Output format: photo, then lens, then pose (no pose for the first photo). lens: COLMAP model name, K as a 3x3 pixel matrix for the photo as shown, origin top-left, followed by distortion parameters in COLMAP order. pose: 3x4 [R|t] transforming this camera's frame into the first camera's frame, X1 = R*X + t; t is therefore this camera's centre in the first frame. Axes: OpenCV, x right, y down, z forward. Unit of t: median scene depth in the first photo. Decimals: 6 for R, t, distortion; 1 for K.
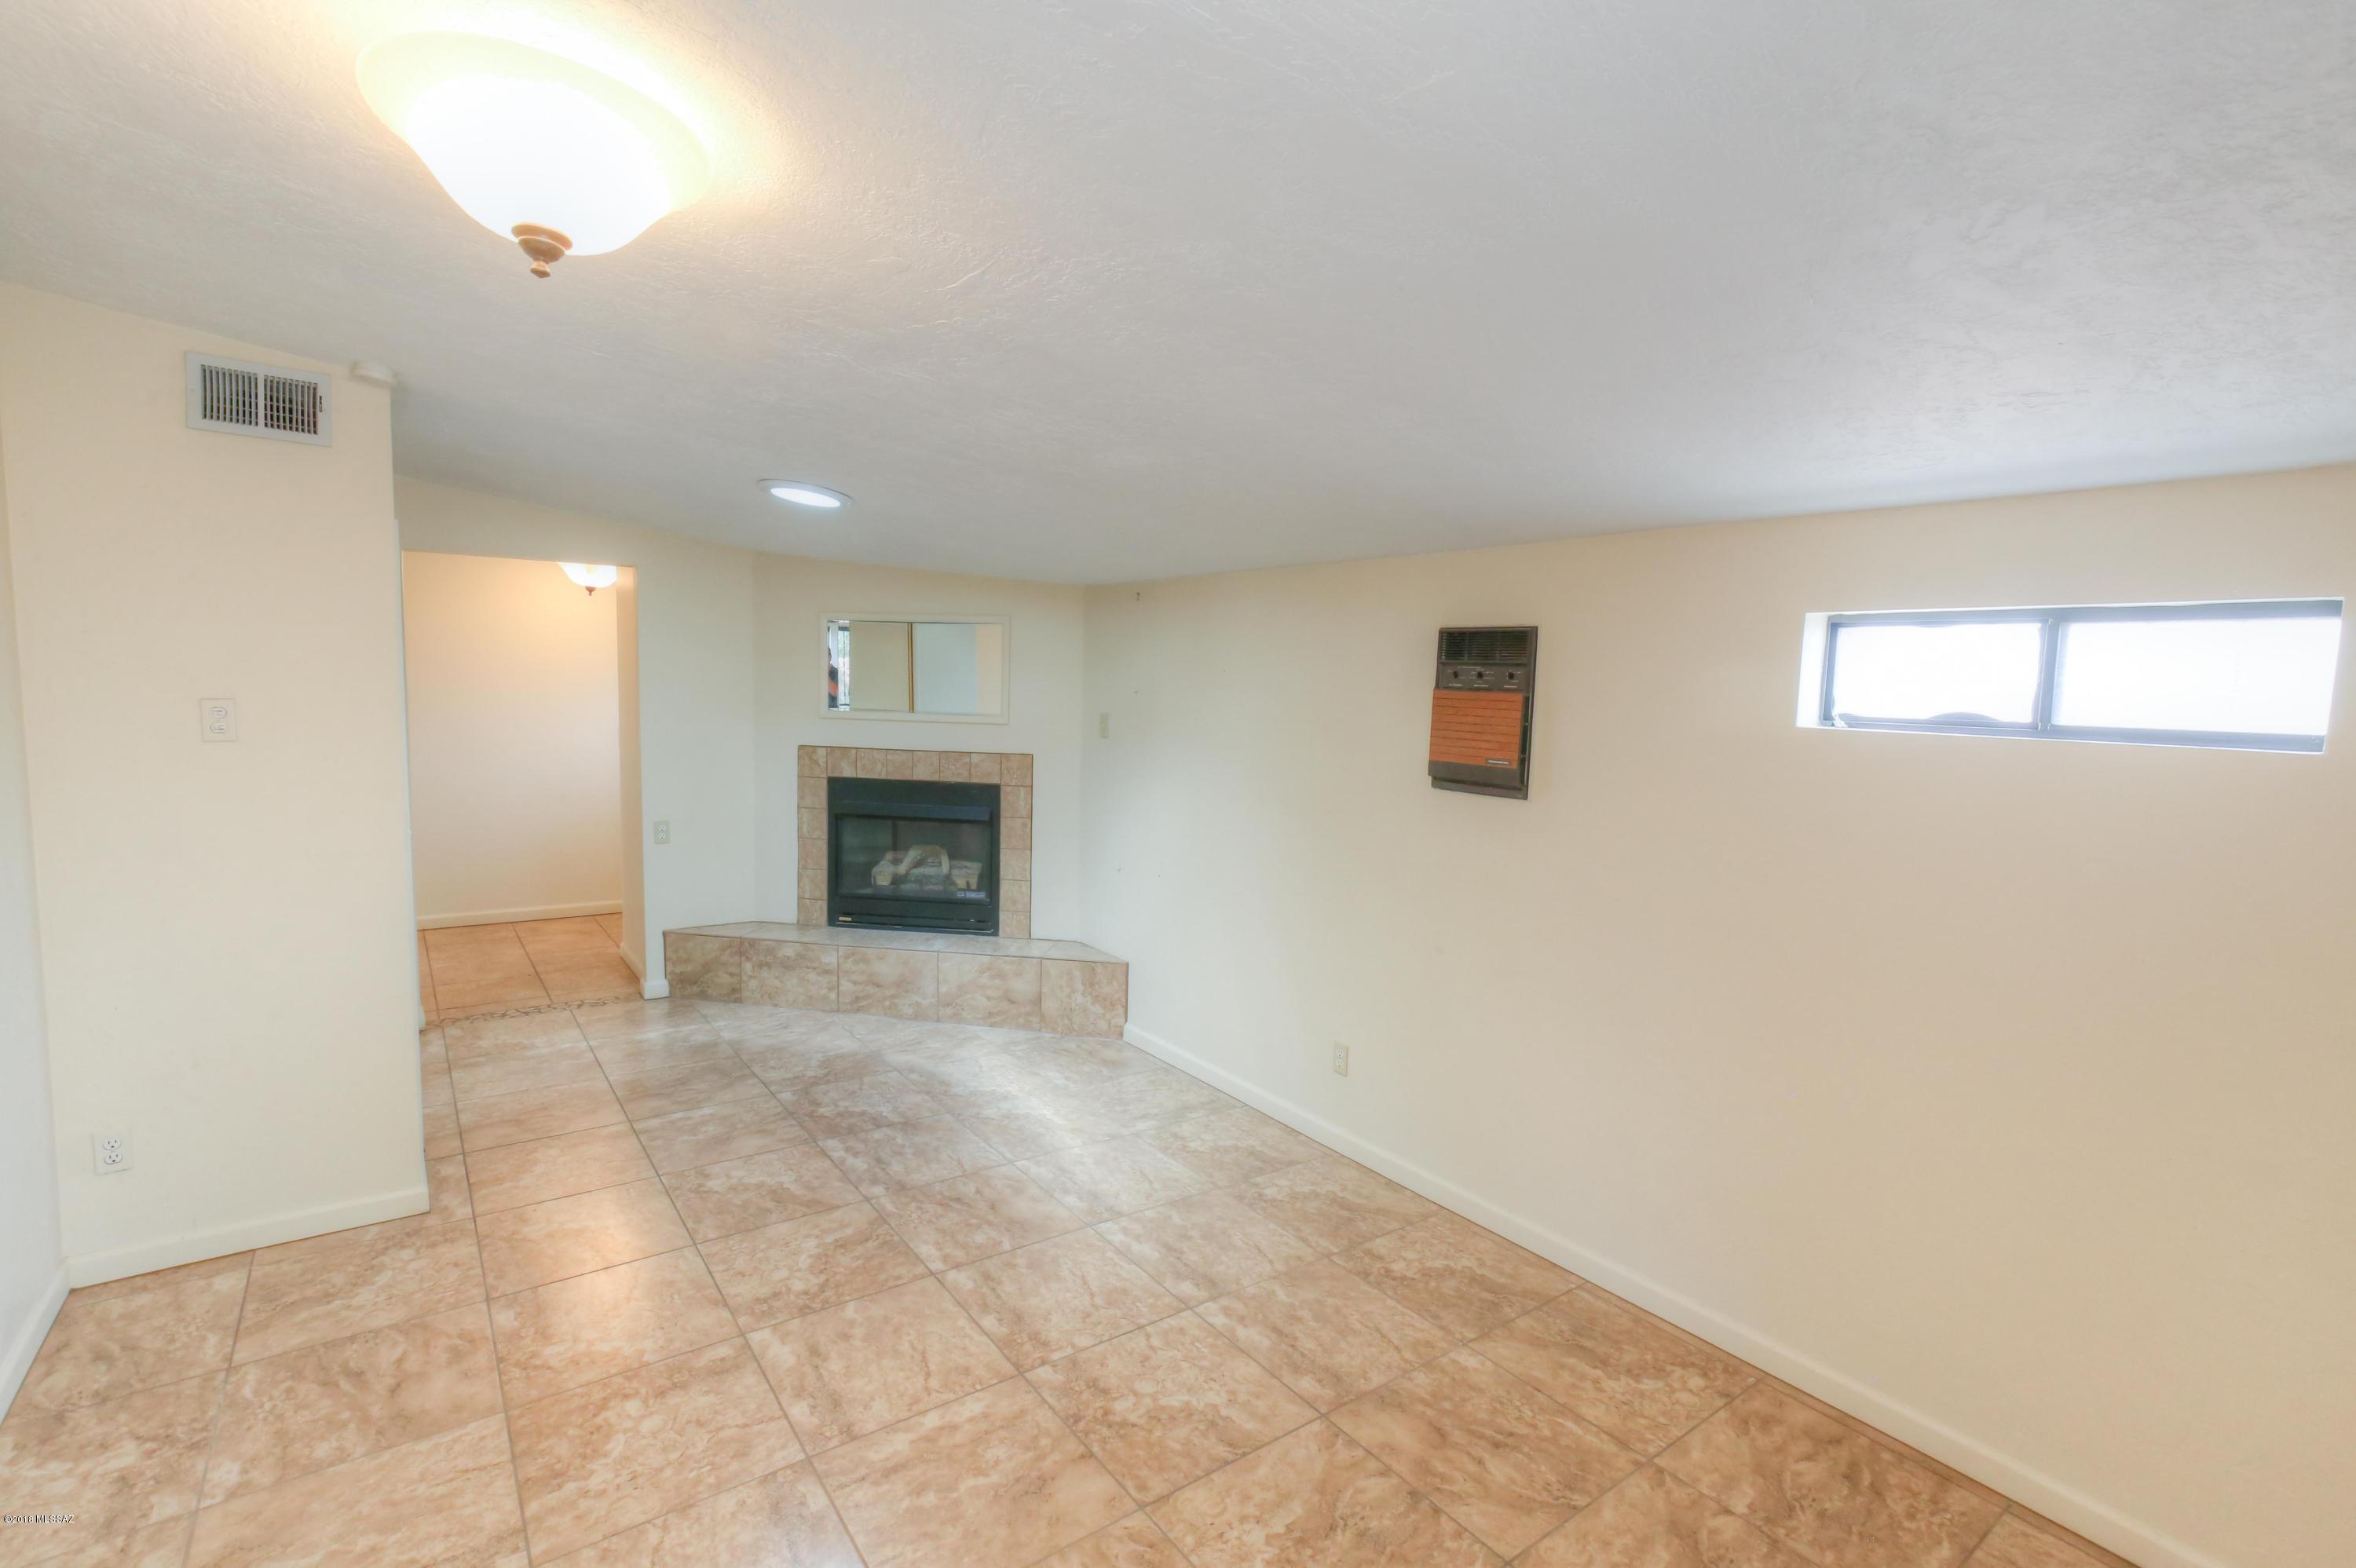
lens RADIAL K [[1078.7, 0, 1183.7], [0, 1078.7, 779.0], [0, 0, 1]] dist [-0.003862, 0.003136]
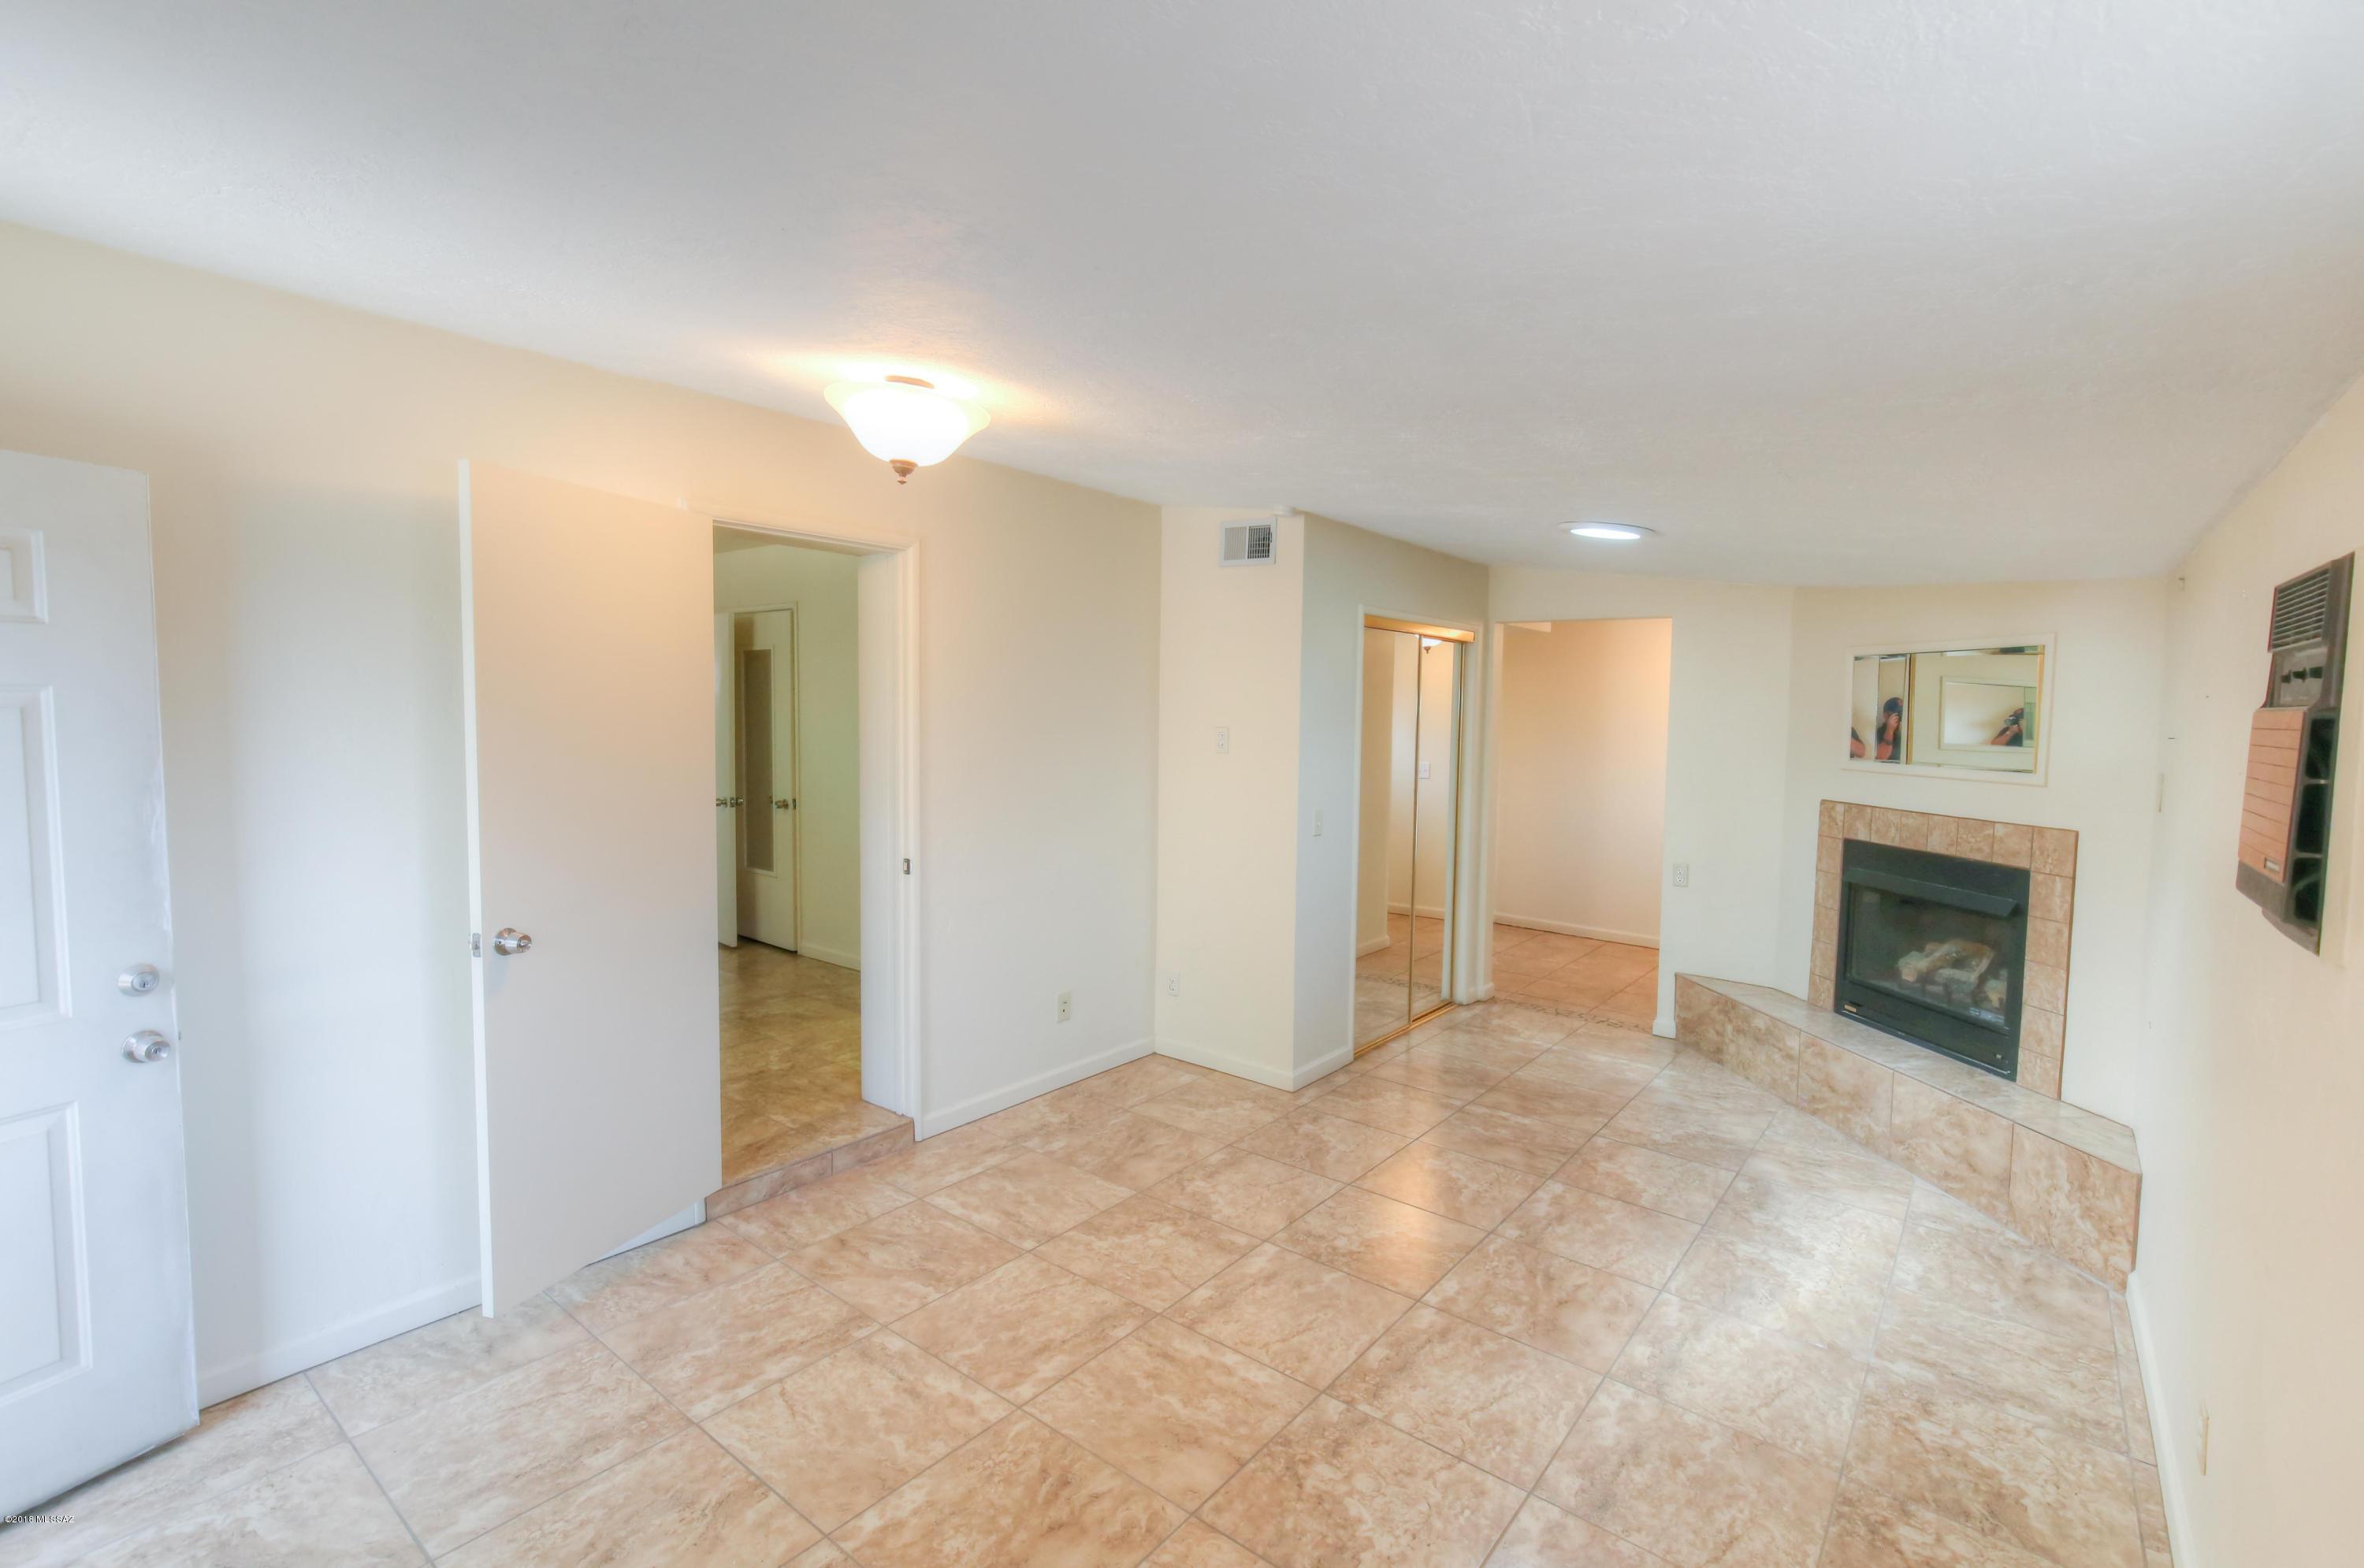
lens RADIAL K [[1082.4, 0, 1186.3], [0, 1082.4, 785.9], [0, 0, 1]] dist [-0.003862, 0.003136]
pose [[0.263390, 0.046751, -0.963556, 0.377003], [-0.101718, 0.994603, 0.020453, -0.008028], [0.959312, 0.092624, 0.266724, 0.277905]]
